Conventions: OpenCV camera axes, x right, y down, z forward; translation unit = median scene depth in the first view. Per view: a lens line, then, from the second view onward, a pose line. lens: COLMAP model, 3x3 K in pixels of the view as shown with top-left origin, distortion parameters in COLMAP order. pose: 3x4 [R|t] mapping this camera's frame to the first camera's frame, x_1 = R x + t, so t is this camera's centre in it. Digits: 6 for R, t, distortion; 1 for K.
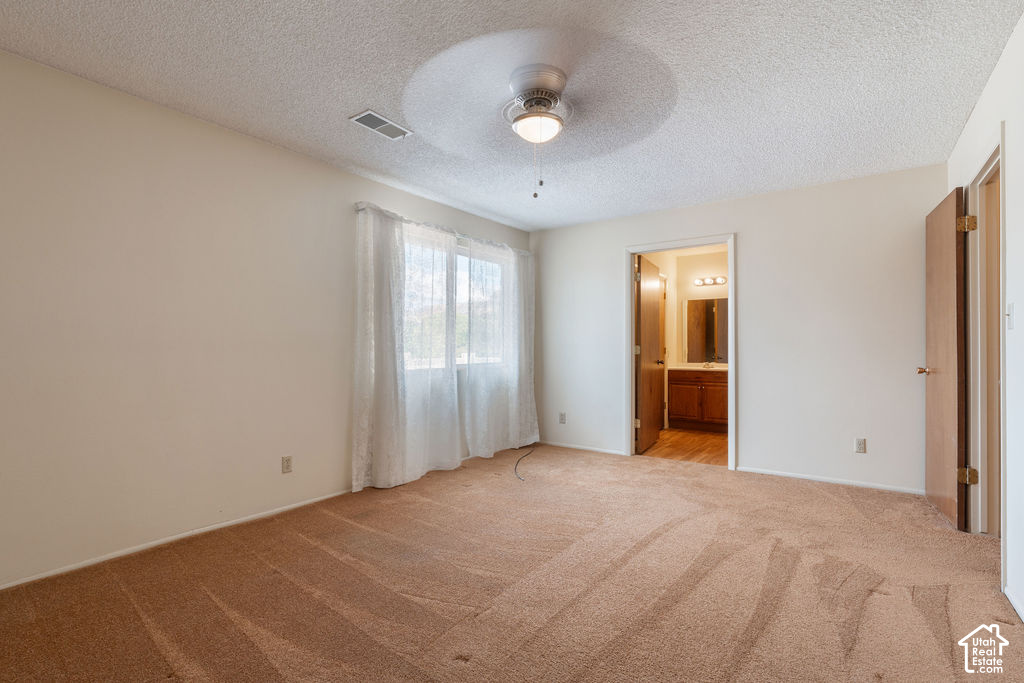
lens RADIAL K [[479.8, 0, 513.3], [0, 479.8, 342.7], [0, 0, 1]] dist [0.001439, -0.000765]
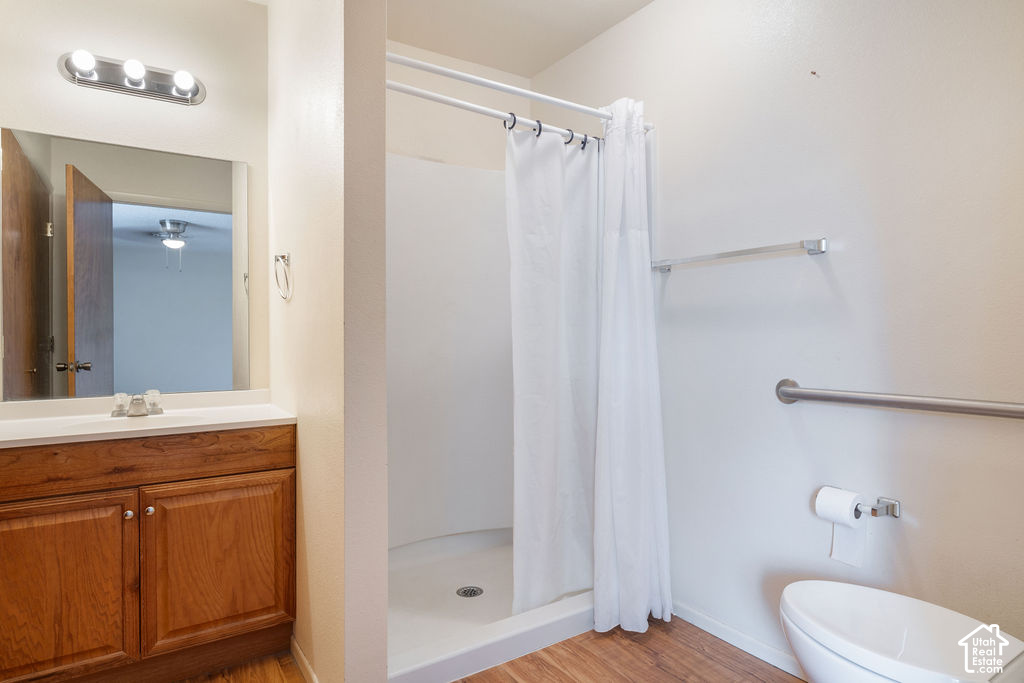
lens RADIAL K [[595.8, 0, 511.3], [0, 595.8, 342.2], [0, 0, 1]] dist [-0.002776, 0.000146]
pose [[0.364770, -0.011729, 0.931024, 0.297567], [-0.001710, 0.999911, 0.013266, 0.014043], [-0.931096, -0.006431, 0.364718, 1.120369]]
